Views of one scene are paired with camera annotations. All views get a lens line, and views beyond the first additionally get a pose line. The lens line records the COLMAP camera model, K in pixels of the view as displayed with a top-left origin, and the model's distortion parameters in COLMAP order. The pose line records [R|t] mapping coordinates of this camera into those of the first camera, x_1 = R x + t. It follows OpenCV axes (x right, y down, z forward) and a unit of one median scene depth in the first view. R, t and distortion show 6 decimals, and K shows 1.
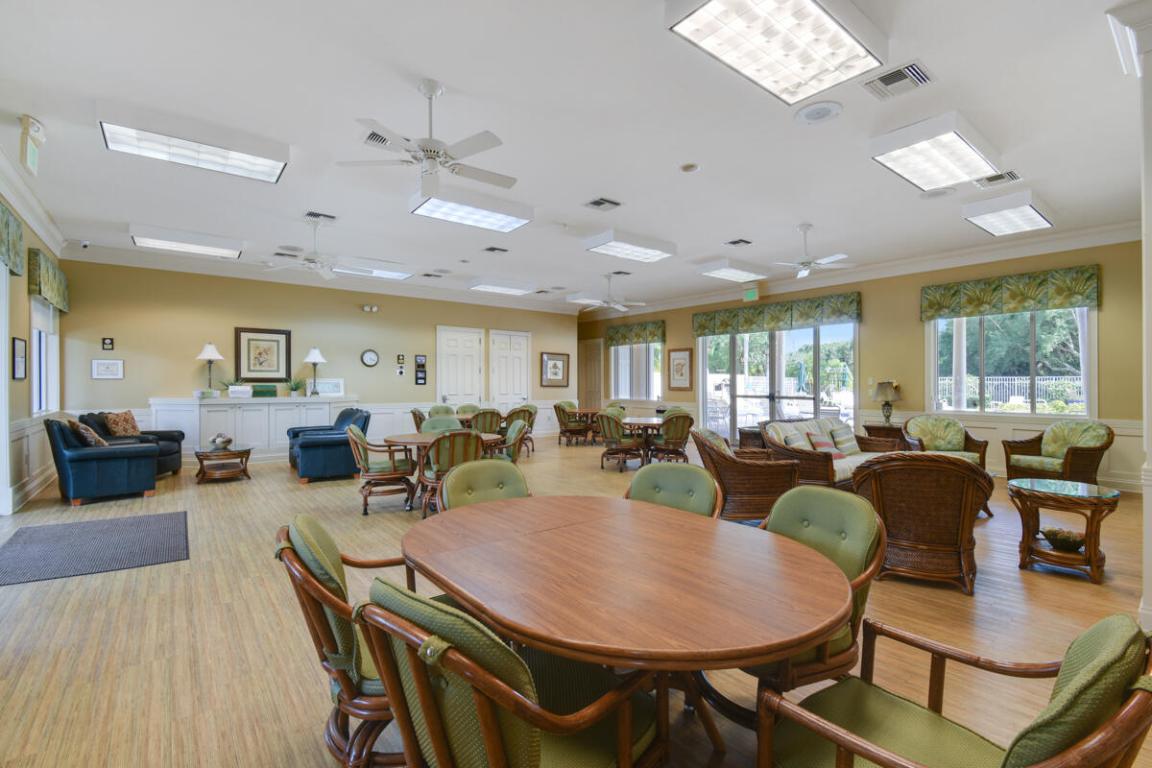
lens RADIAL K [[512.8, 0, 576.0], [0, 512.8, 384.0], [0, 0, 1]] dist [0.151928, -0.000003]
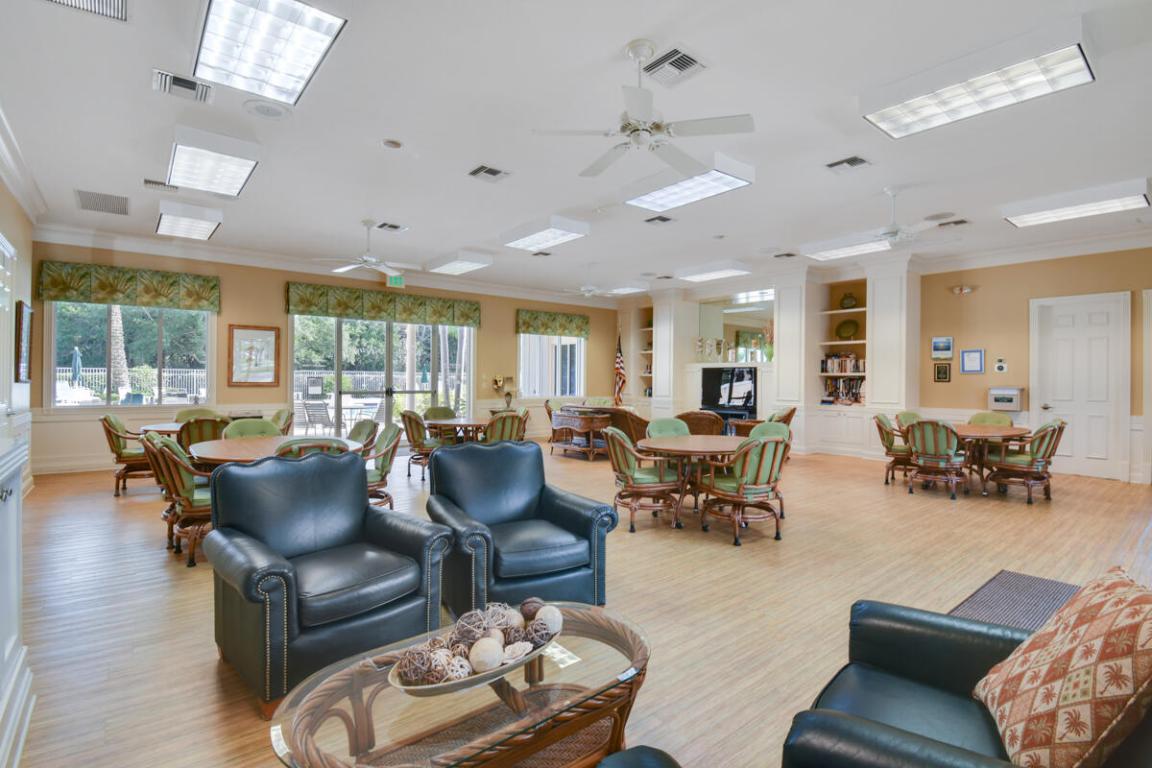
lens RADIAL K [[545.9, 0, 576.0], [0, 545.9, 384.0], [0, 0, 1]] dist [-0.054675, -0.000093]
pose [[-0.019585, -0.013121, 0.999722, -0.553588], [-0.005939, 0.999898, 0.013007, -0.003416], [-0.999791, -0.005682, -0.019661, 0.623562]]
